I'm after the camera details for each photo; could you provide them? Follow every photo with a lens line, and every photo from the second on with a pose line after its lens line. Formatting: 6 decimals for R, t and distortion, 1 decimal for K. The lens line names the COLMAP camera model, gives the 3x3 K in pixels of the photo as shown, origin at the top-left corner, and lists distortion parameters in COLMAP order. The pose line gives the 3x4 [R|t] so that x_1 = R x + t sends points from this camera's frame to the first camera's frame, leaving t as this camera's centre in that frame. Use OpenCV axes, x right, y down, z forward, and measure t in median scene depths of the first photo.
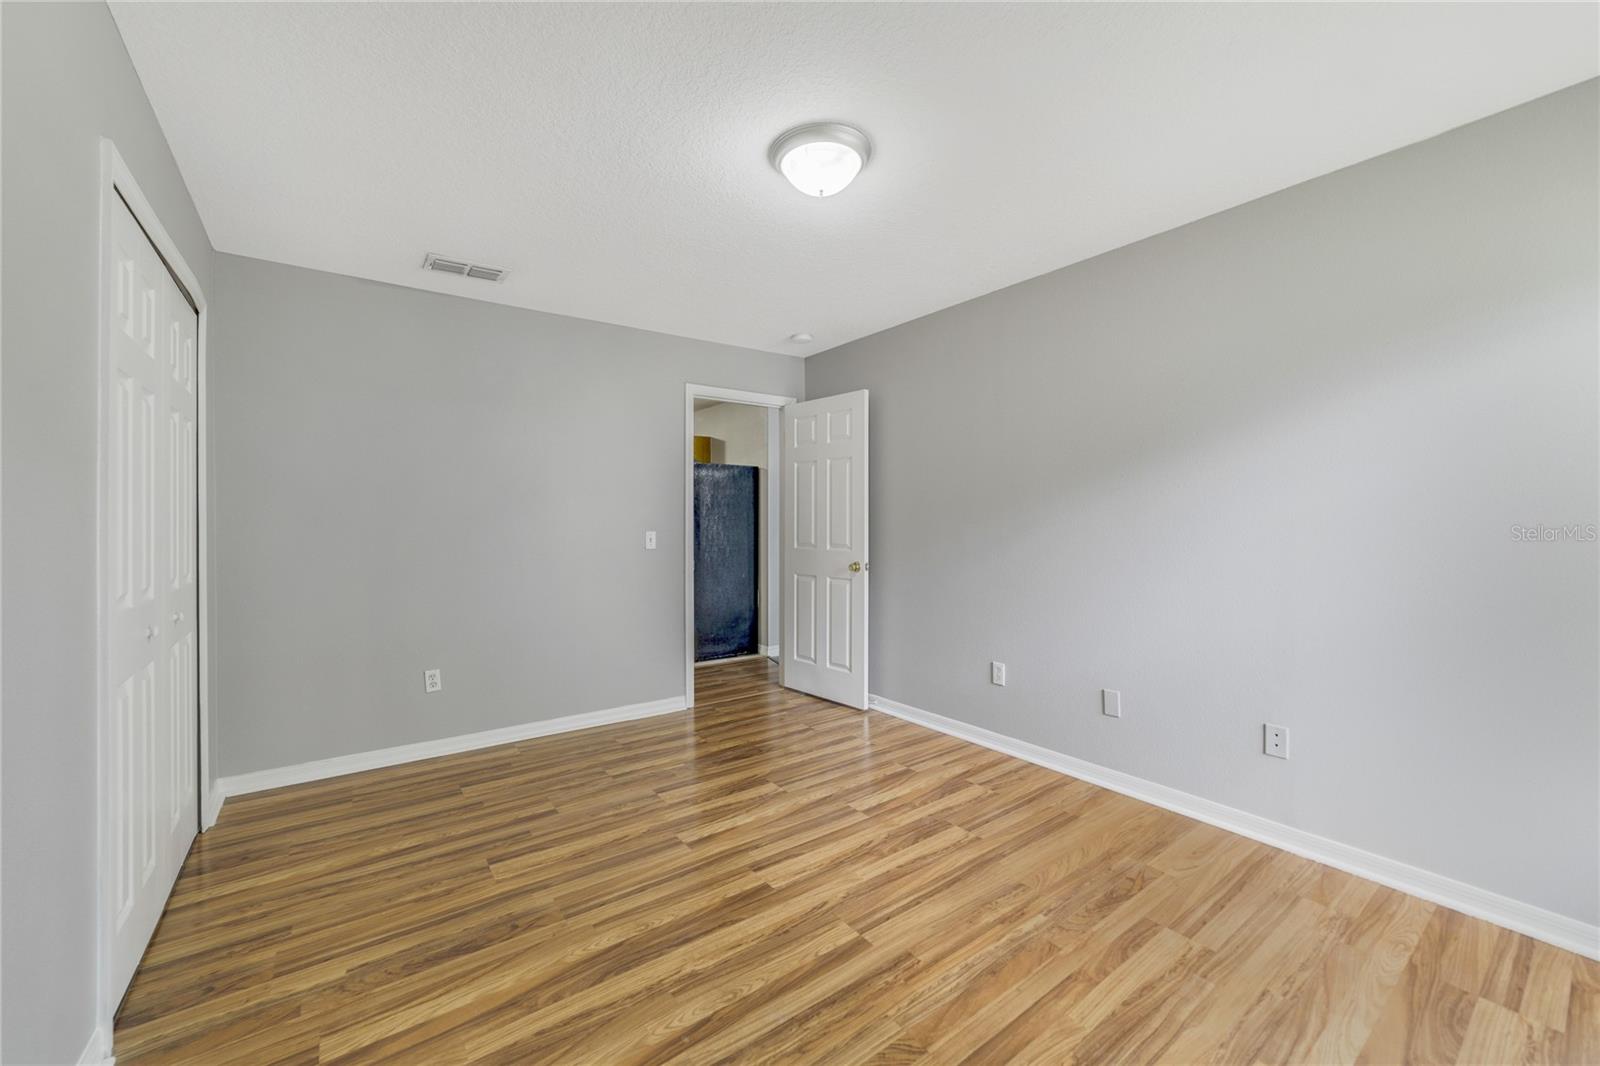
lens RADIAL K [[622.6, 0, 783.8], [0, 622.6, 526.8], [0, 0, 1]] dist [-0.028237, 0.010557]
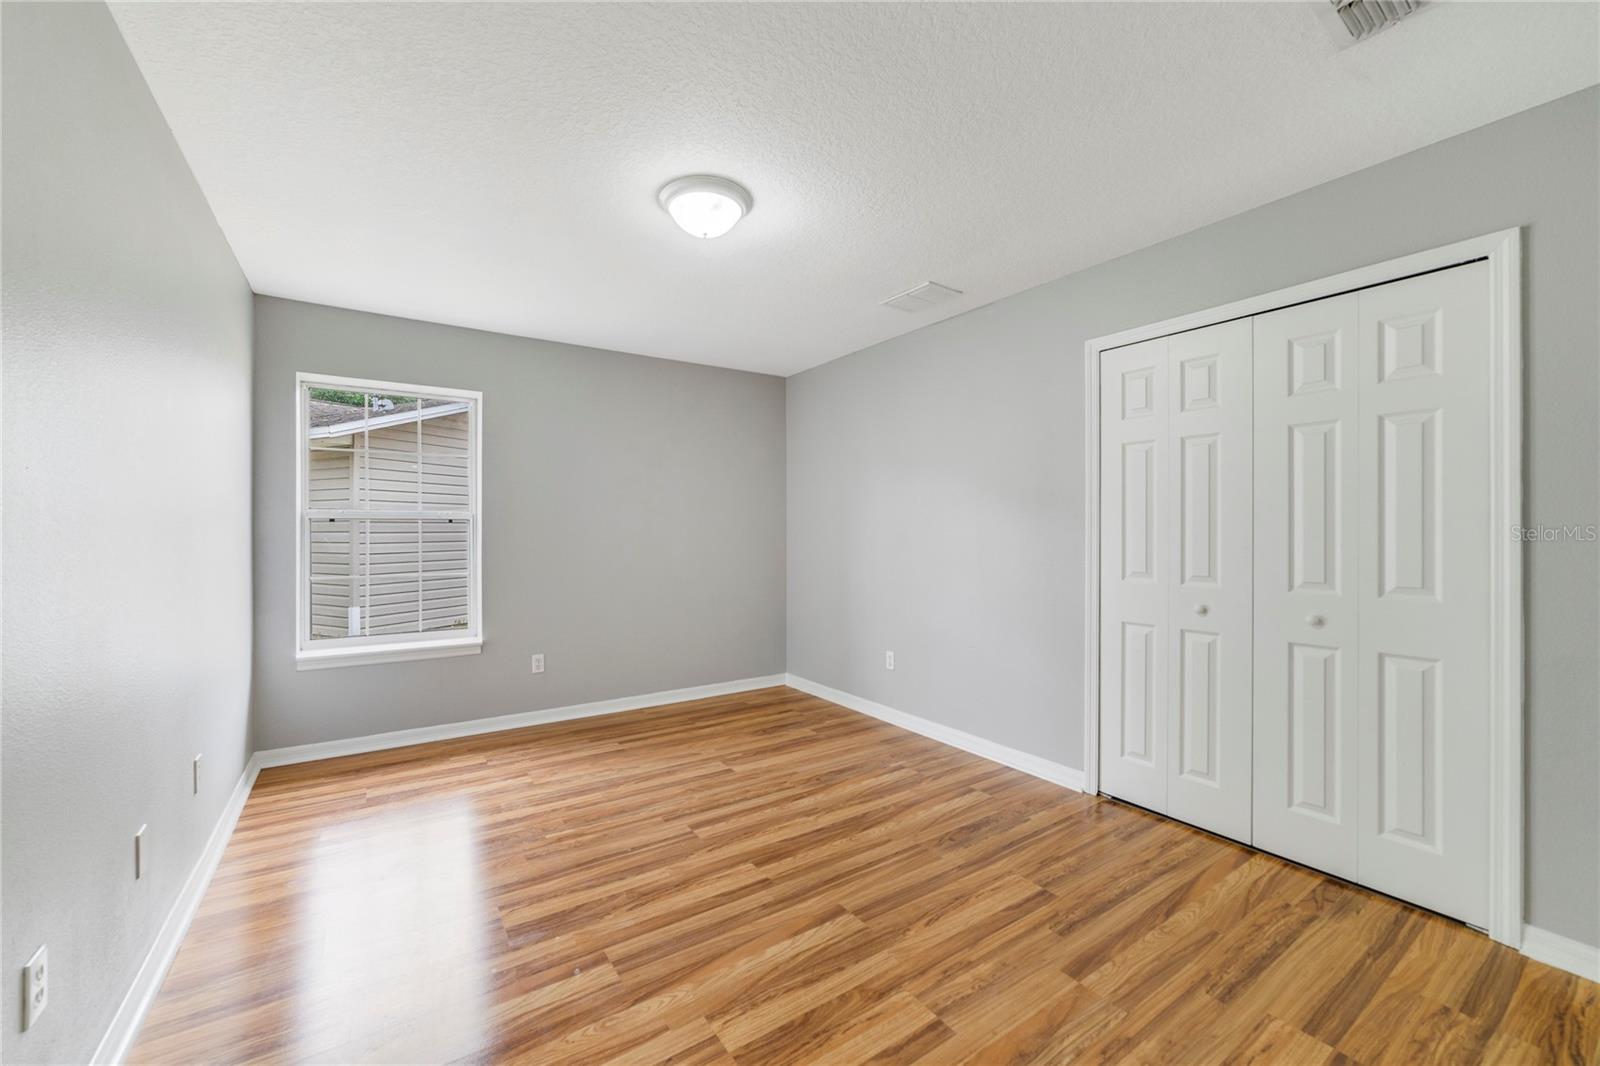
lens RADIAL K [[622.6, 0, 783.8], [0, 622.6, 526.8], [0, 0, 1]] dist [-0.028237, 0.010557]
pose [[-0.999382, 0.002365, 0.035078, -0.103368], [0.002413, 0.999996, 0.001320, -0.016253], [-0.035075, 0.001404, -0.999384, 1.885855]]
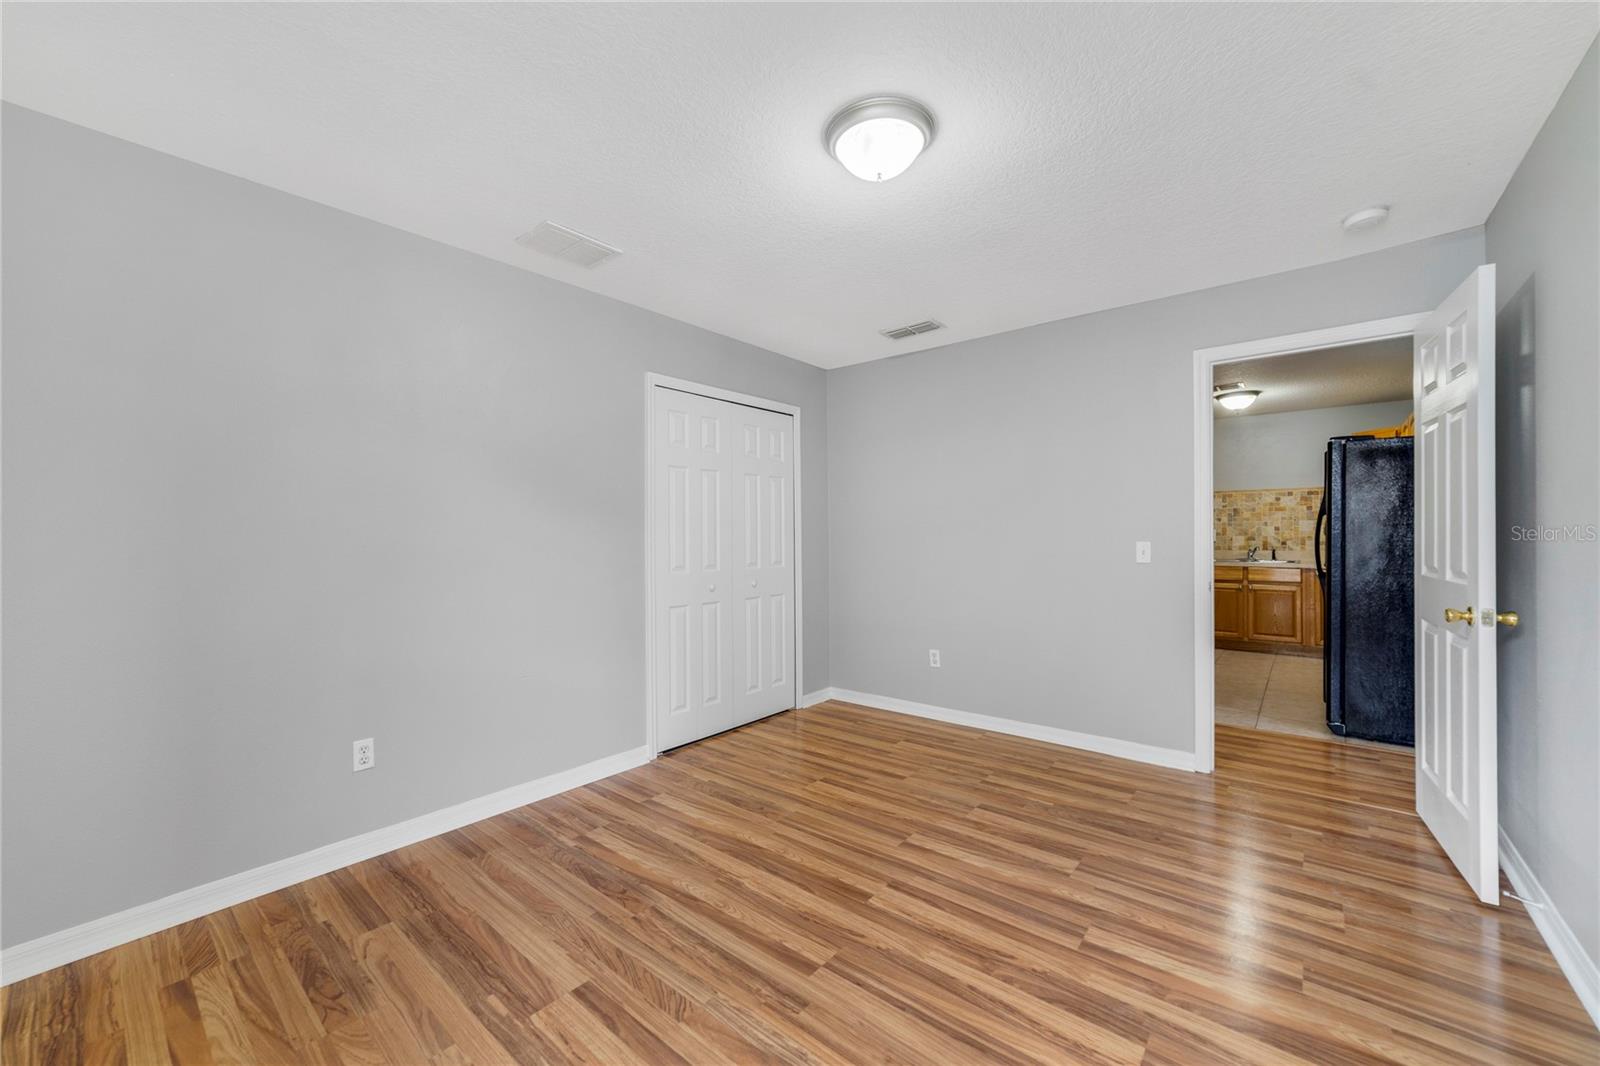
lens RADIAL K [[622.6, 0, 783.8], [0, 622.6, 526.8], [0, 0, 1]] dist [-0.028237, 0.010557]
pose [[0.235607, -0.010145, -0.971795, 0.828461], [0.000640, 0.999947, -0.010284, -0.006979], [0.971848, 0.001801, 0.235601, 0.567887]]
